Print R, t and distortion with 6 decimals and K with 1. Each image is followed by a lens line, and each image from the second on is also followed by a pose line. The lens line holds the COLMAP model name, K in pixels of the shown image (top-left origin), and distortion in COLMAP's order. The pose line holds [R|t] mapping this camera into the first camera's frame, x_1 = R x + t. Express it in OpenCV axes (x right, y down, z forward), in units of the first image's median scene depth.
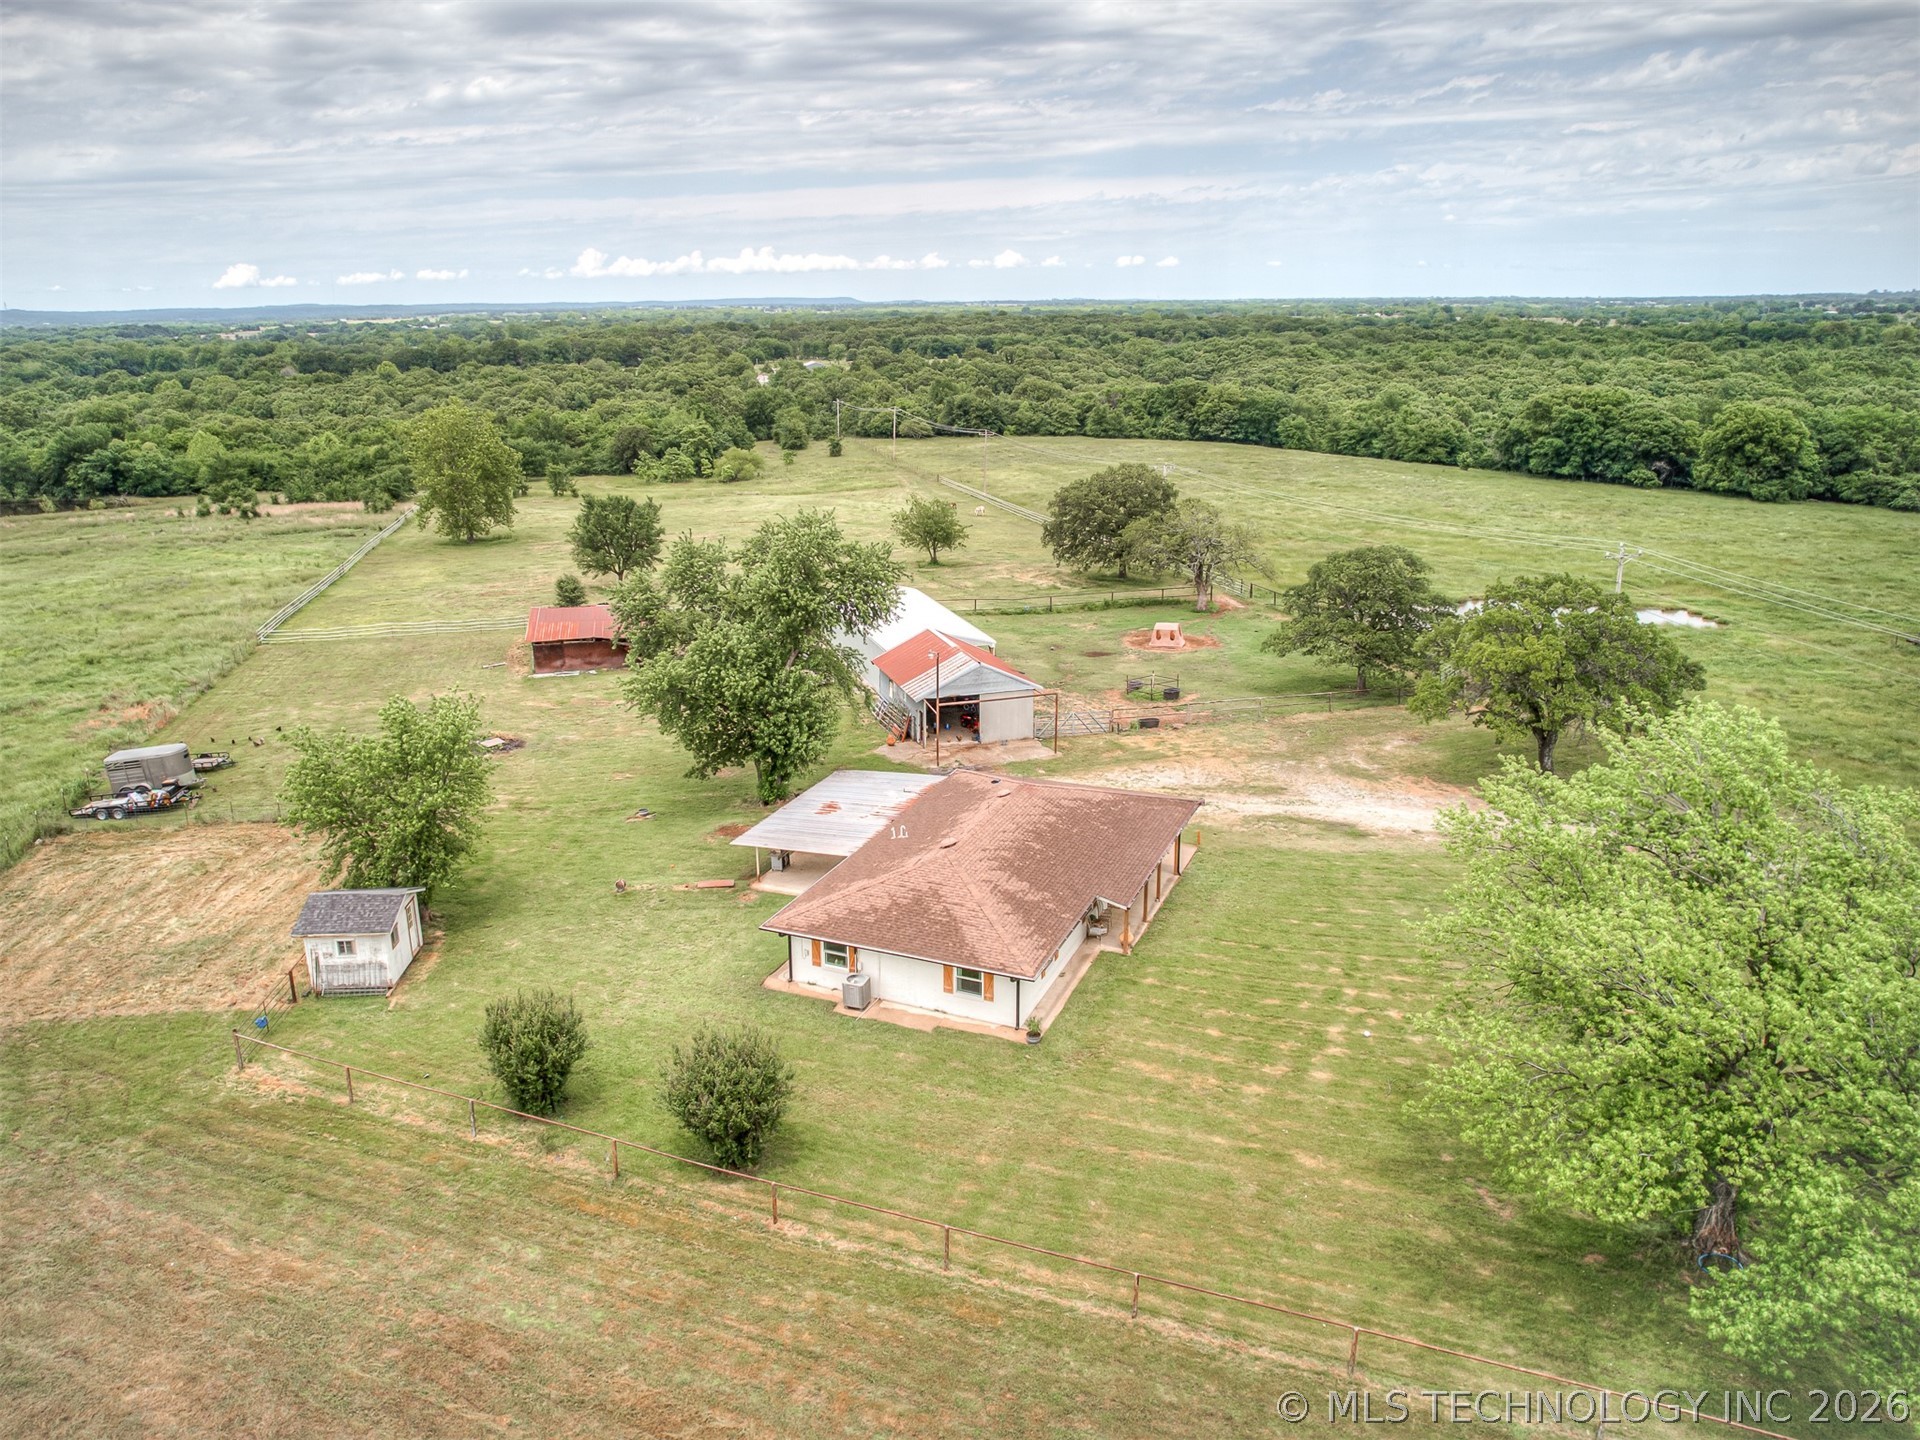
lens RADIAL K [[1378.5, 0, 903.8], [0, 1378.5, 723.2], [0, 0, 1]] dist [-0.080172, 0.068607]
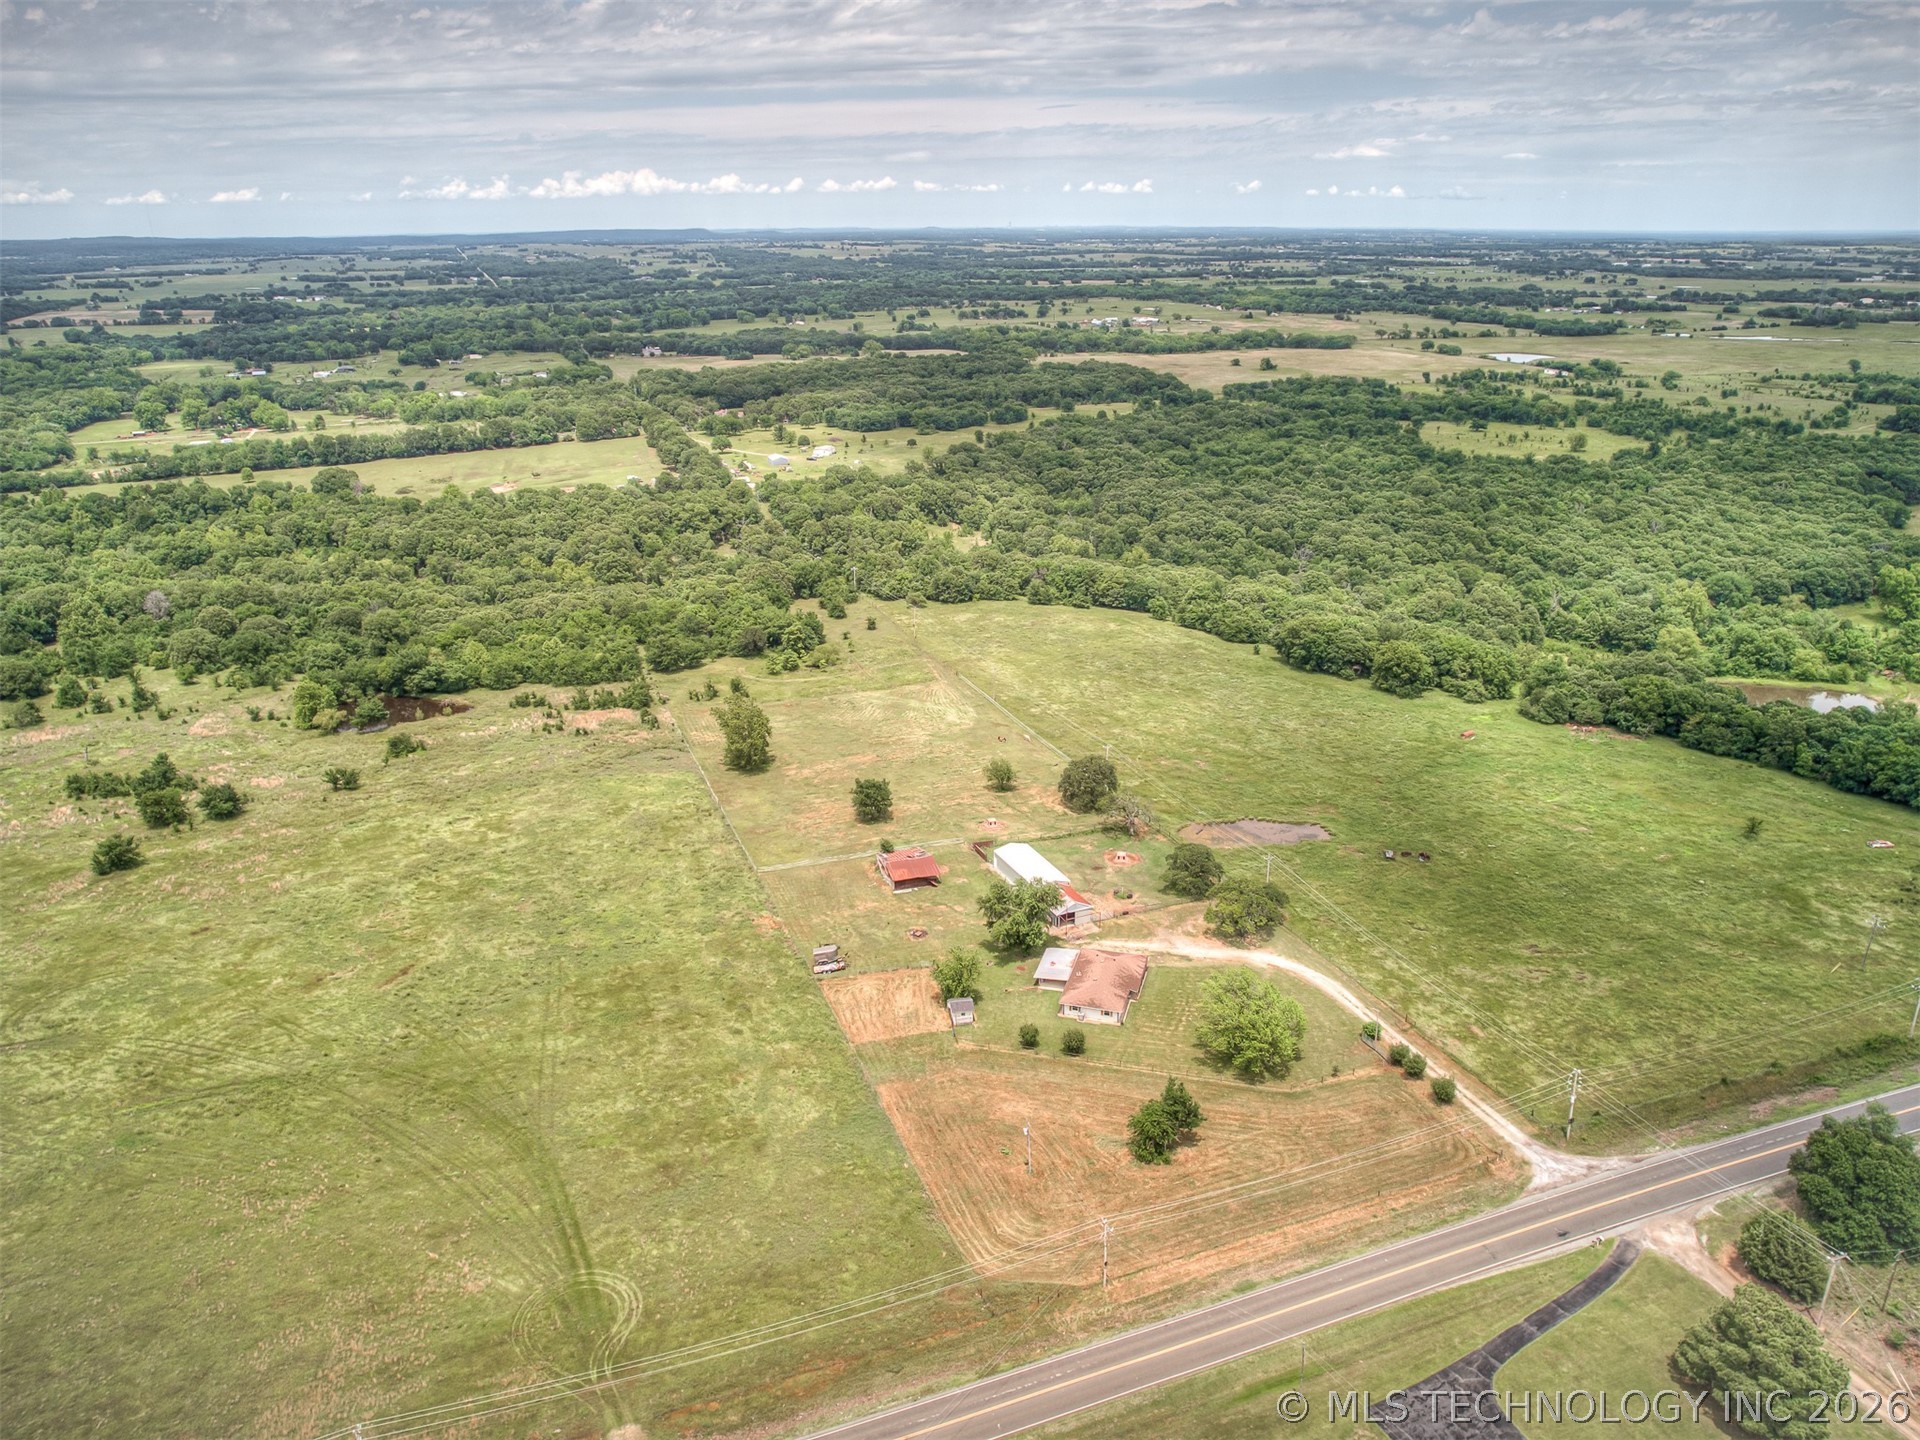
lens RADIAL K [[1378.6, 0, 960.0], [0, 1378.6, 720.0], [0, 0, 1]] dist [-0.069071, 0.051222]
pose [[0.989827, -0.039723, 0.136617, -0.233385], [0.032830, 0.998089, 0.052349, -0.237962], [-0.138435, -0.047331, 0.989240, -0.781105]]
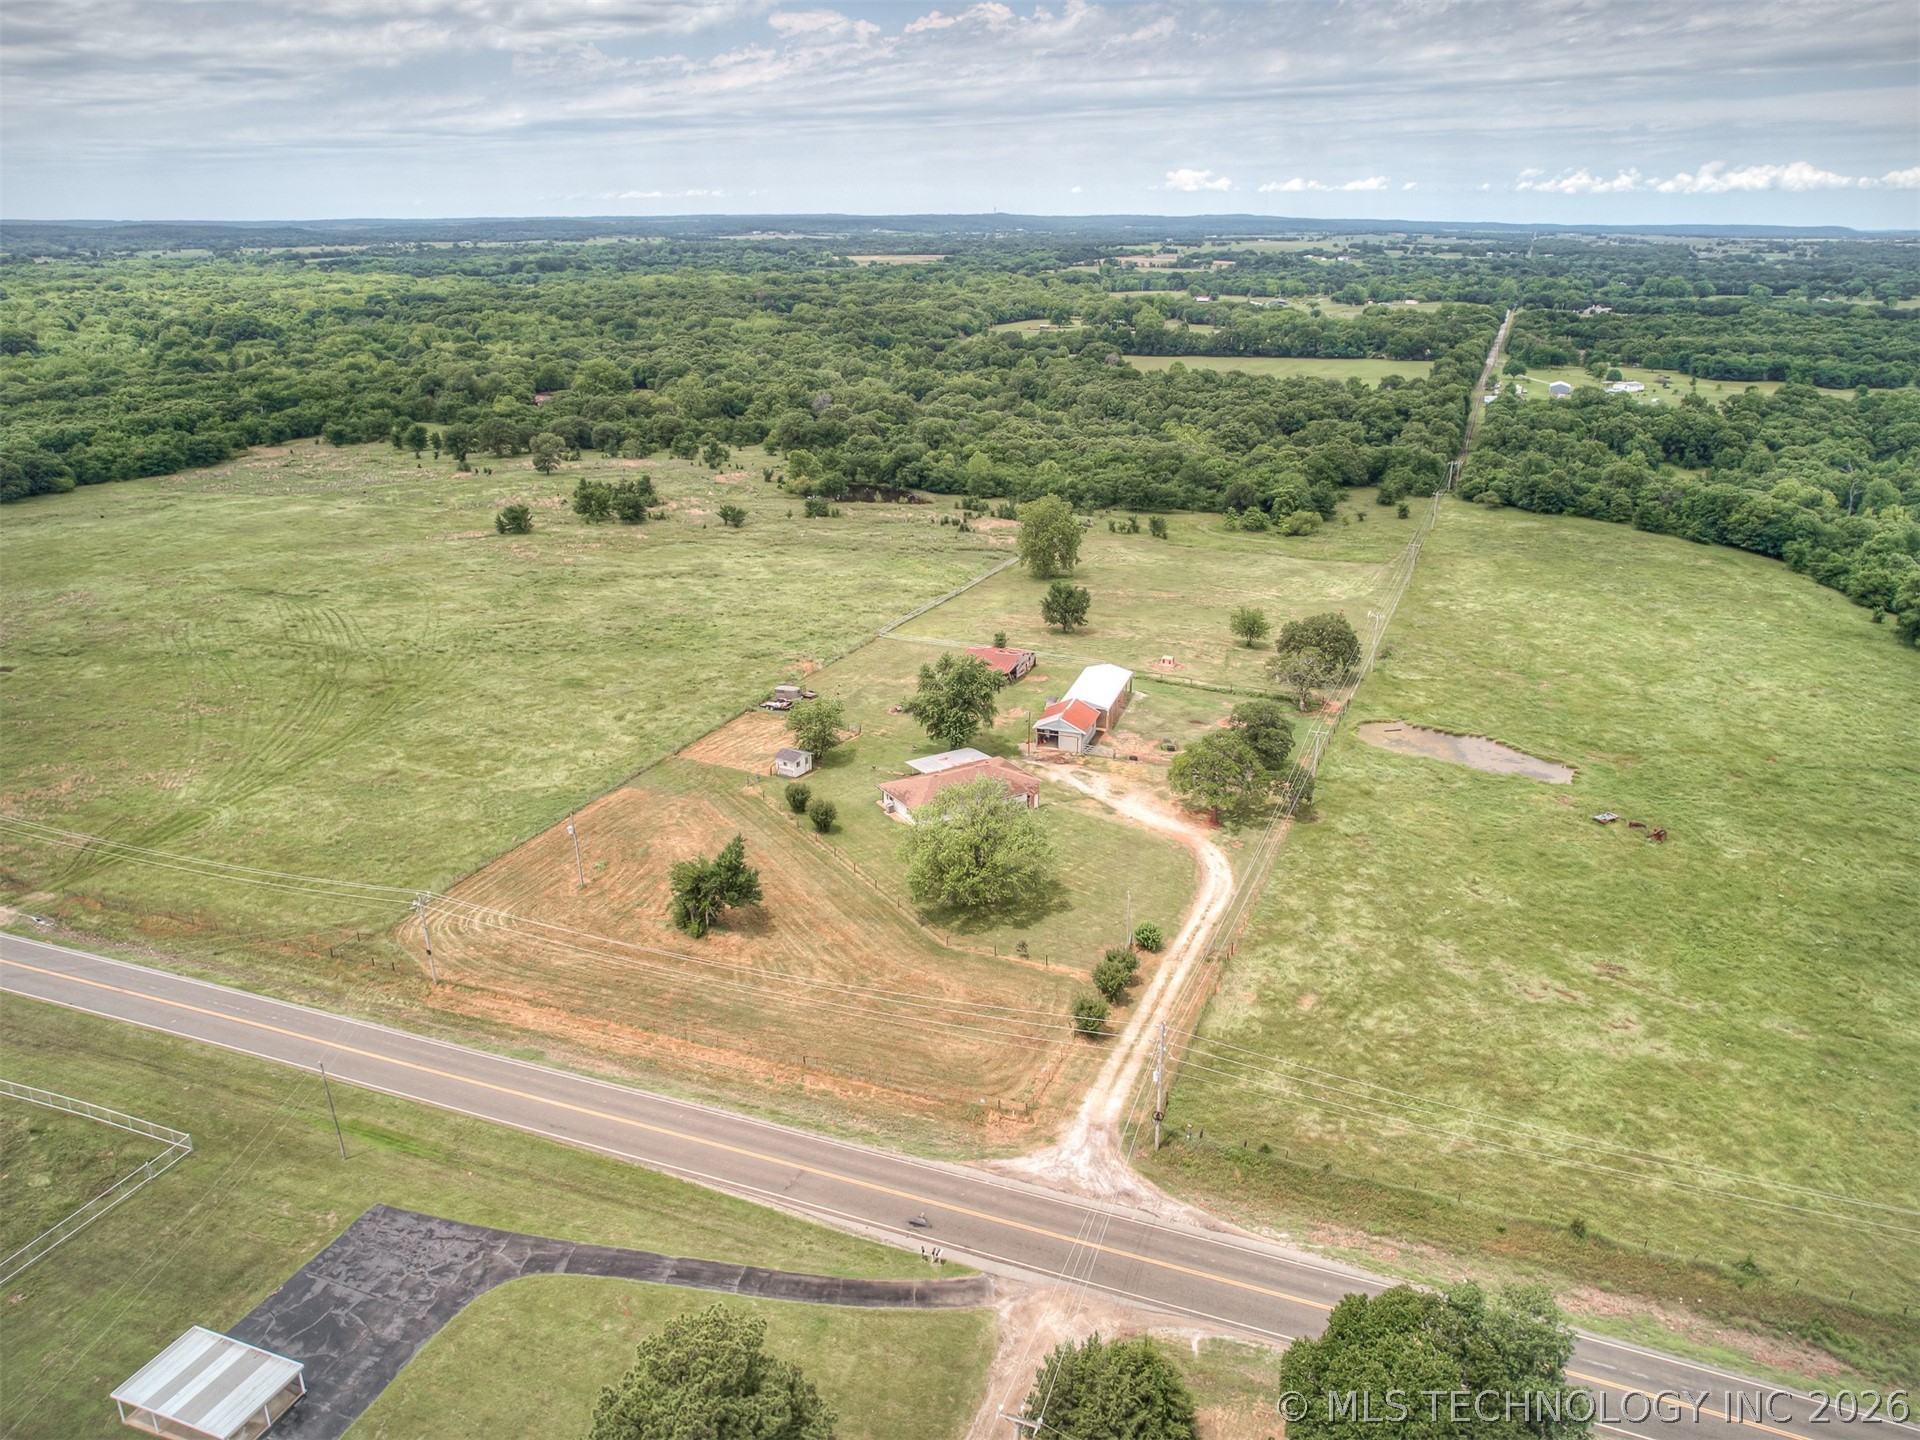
lens RADIAL K [[1378.6, 0, 960.0], [0, 1378.6, 720.0], [0, 0, 1]] dist [-0.069071, 0.051222]
pose [[0.828128, 0.210778, -0.519400, 0.441363], [-0.180392, 0.977528, 0.109076, -0.103128], [0.530719, 0.003367, 0.847541, -0.442264]]
